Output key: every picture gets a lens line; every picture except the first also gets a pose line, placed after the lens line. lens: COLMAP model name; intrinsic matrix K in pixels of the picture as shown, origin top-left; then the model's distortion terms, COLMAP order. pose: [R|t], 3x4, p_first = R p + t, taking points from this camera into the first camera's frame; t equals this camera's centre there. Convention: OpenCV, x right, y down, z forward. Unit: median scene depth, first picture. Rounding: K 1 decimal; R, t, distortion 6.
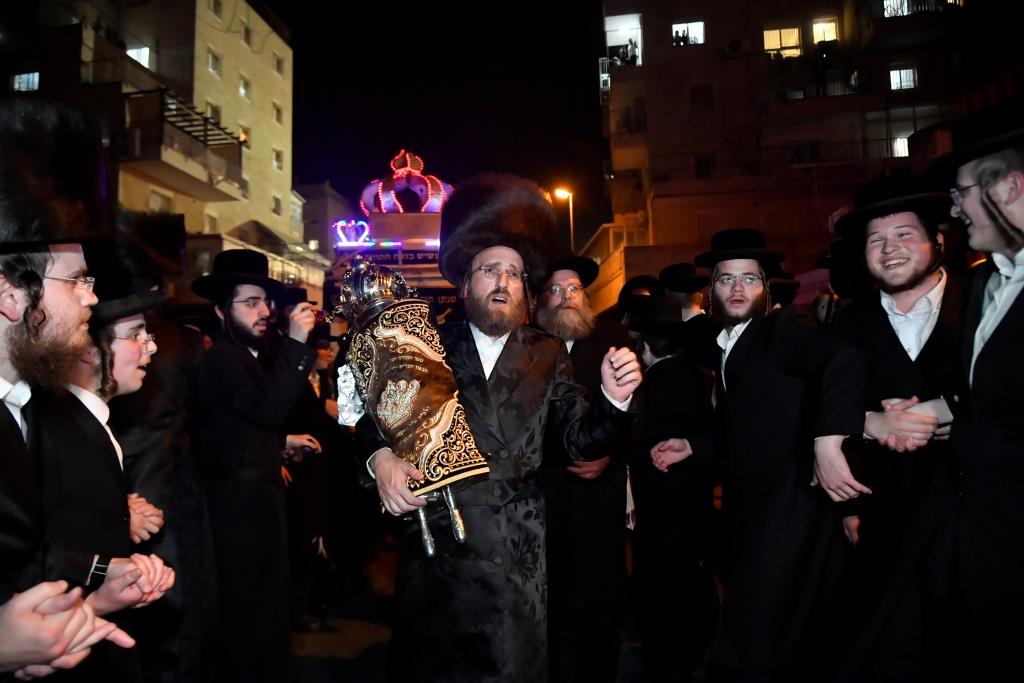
lens RADIAL K [[710.0, 0, 512.0], [0, 710.0, 341.5], [0, 0, 1]] dist [-0.007977, -0.000793]
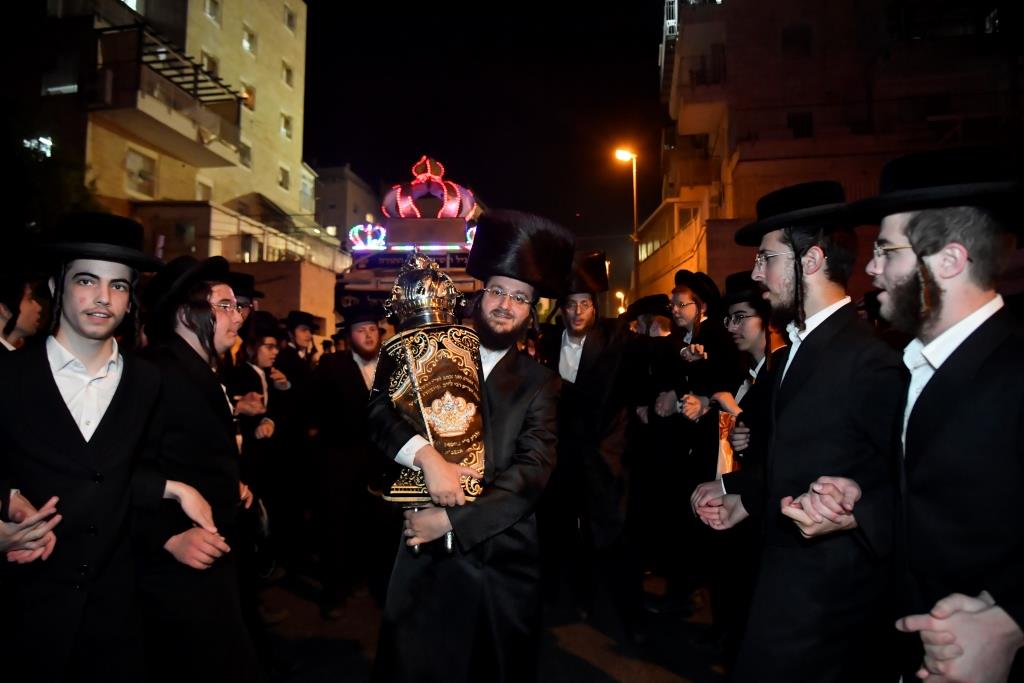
lens RADIAL K [[706.1, 0, 512.0], [0, 706.1, 341.5], [0, 0, 1]] dist [0.007106, 0.000714]
pose [[0.999295, 0.024385, -0.028530, -0.021385], [-0.024318, 0.999701, 0.002711, 0.002953], [0.028587, -0.002015, 0.999589, 0.151077]]
